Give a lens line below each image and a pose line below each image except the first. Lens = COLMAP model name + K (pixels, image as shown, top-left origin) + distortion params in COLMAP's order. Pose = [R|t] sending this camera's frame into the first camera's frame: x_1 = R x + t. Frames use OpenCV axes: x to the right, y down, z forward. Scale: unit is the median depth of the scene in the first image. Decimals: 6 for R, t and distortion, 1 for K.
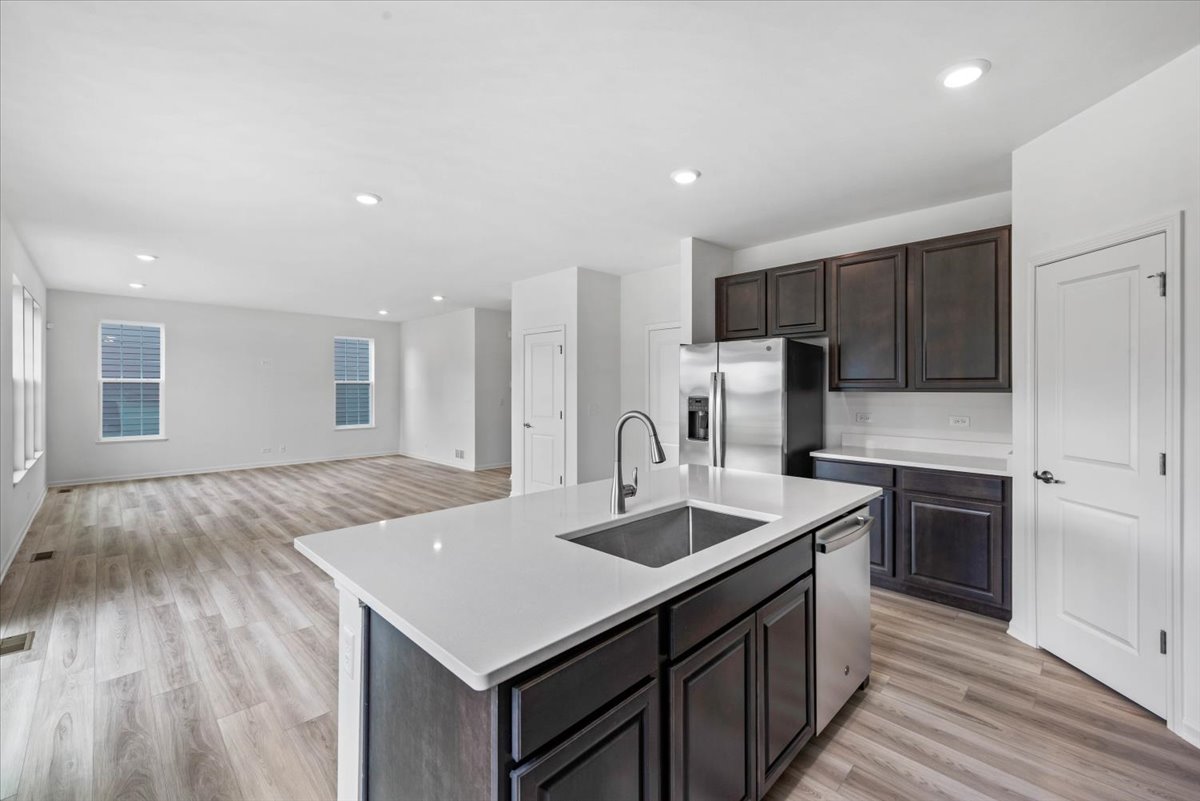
lens RADIAL K [[495.2, 0, 606.9], [0, 495.2, 386.7], [0, 0, 1]] dist [-0.000948, -0.000261]
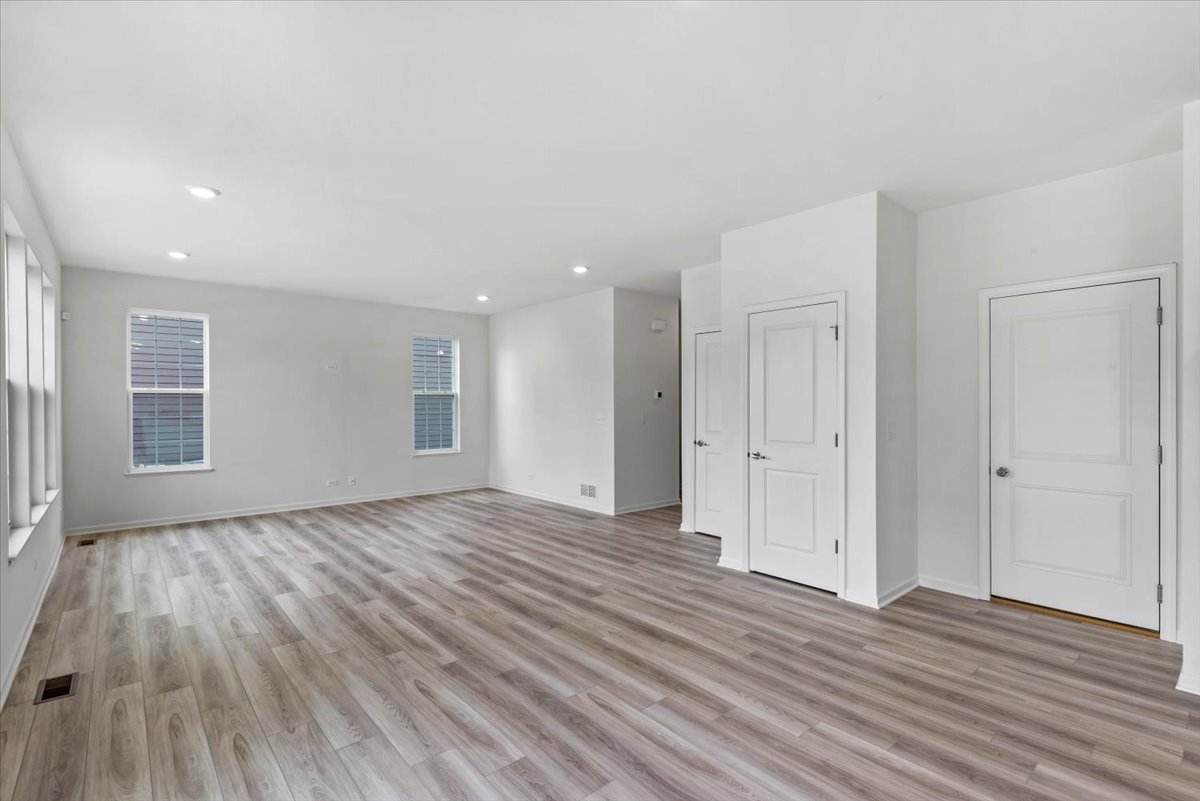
lens RADIAL K [[551.4, 0, 597.8], [0, 551.4, 405.3], [0, 0, 1]] dist [0.000127, 0.000284]
pose [[0.996763, -0.003237, -0.080332, -0.301745], [0.003792, 0.999970, 0.006760, 0.007887], [0.080308, -0.007043, 0.996745, 0.271144]]
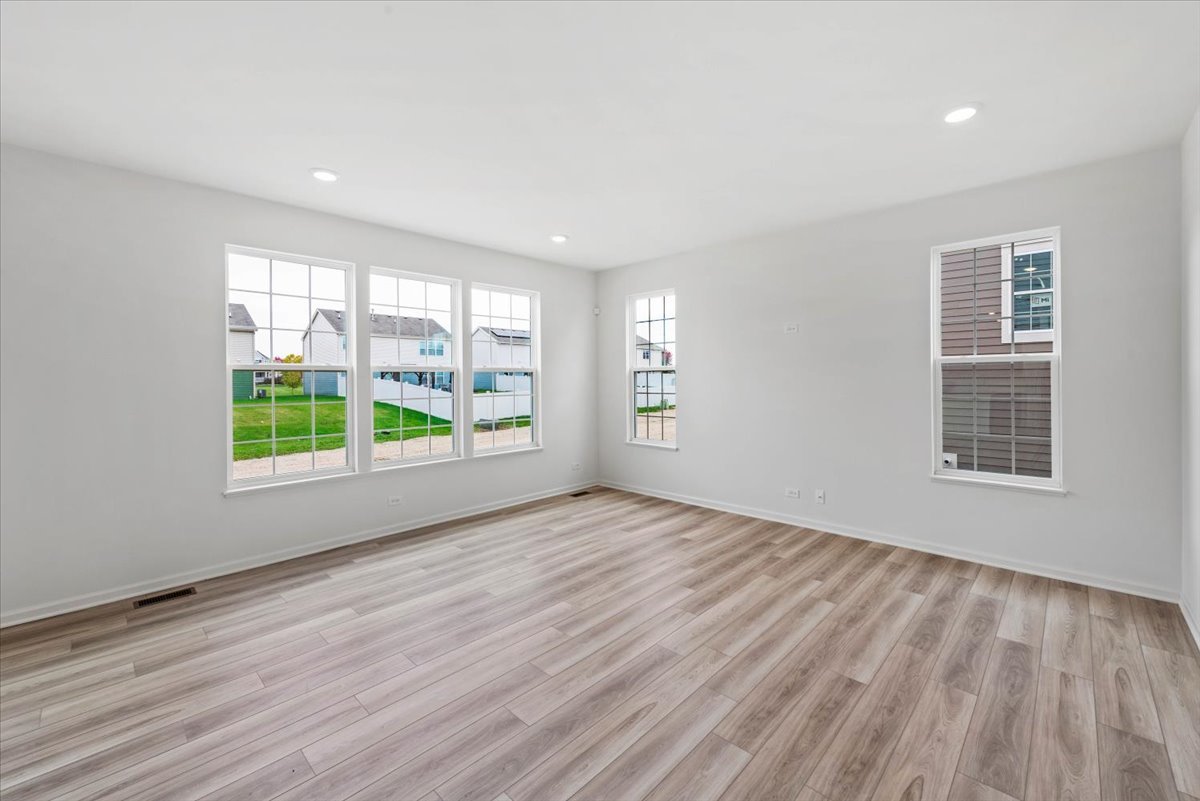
lens RADIAL K [[489.2, 0, 622.1], [0, 489.2, 393.9], [0, 0, 1]] dist [0.011141, 0.000149]
pose [[0.025490, 0.028800, -0.999260, -0.237183], [0.007725, 0.999549, 0.029005, 0.005997], [0.999645, -0.008458, 0.025256, 1.111578]]
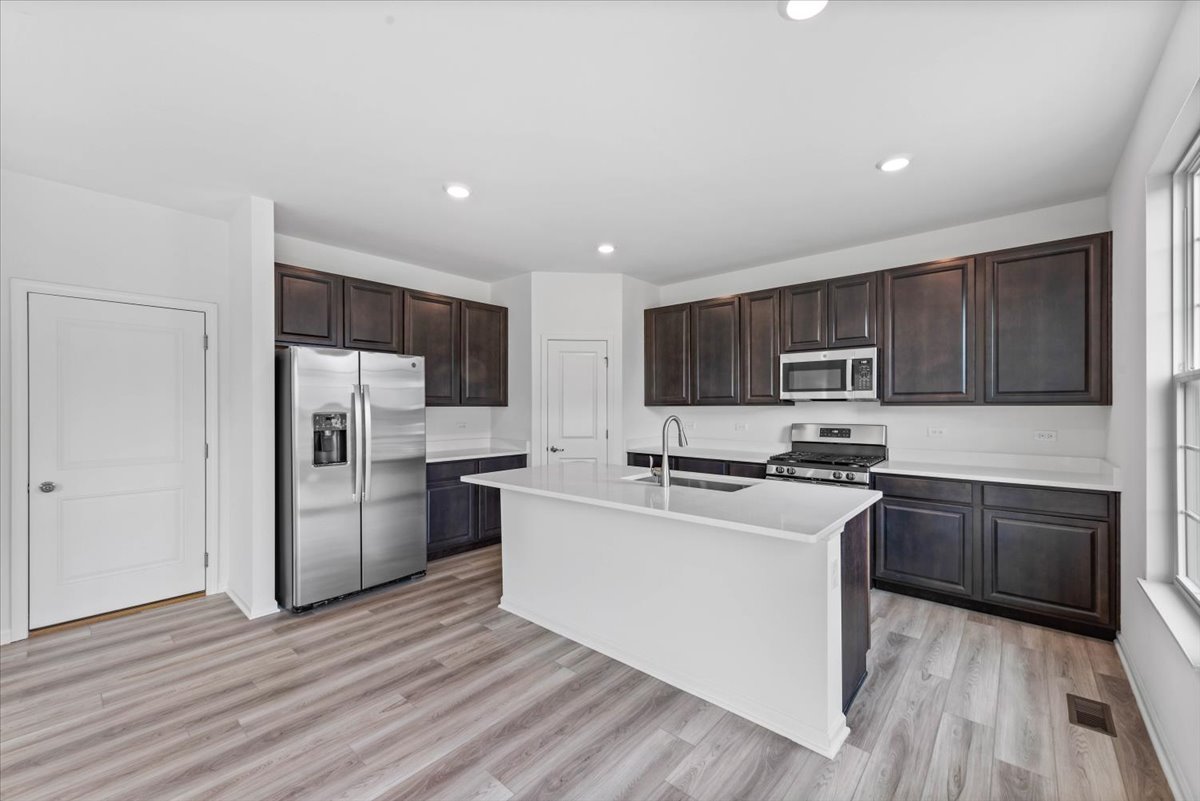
lens RADIAL K [[474.5, 0, 611.9], [0, 474.5, 407.3], [0, 0, 1]] dist [0.000378, 0.000096]
pose [[-0.068636, -0.001896, 0.997640, -0.417076], [-0.001961, 0.999997, 0.001766, 0.005597], [-0.997640, -0.001835, -0.068639, 0.383637]]
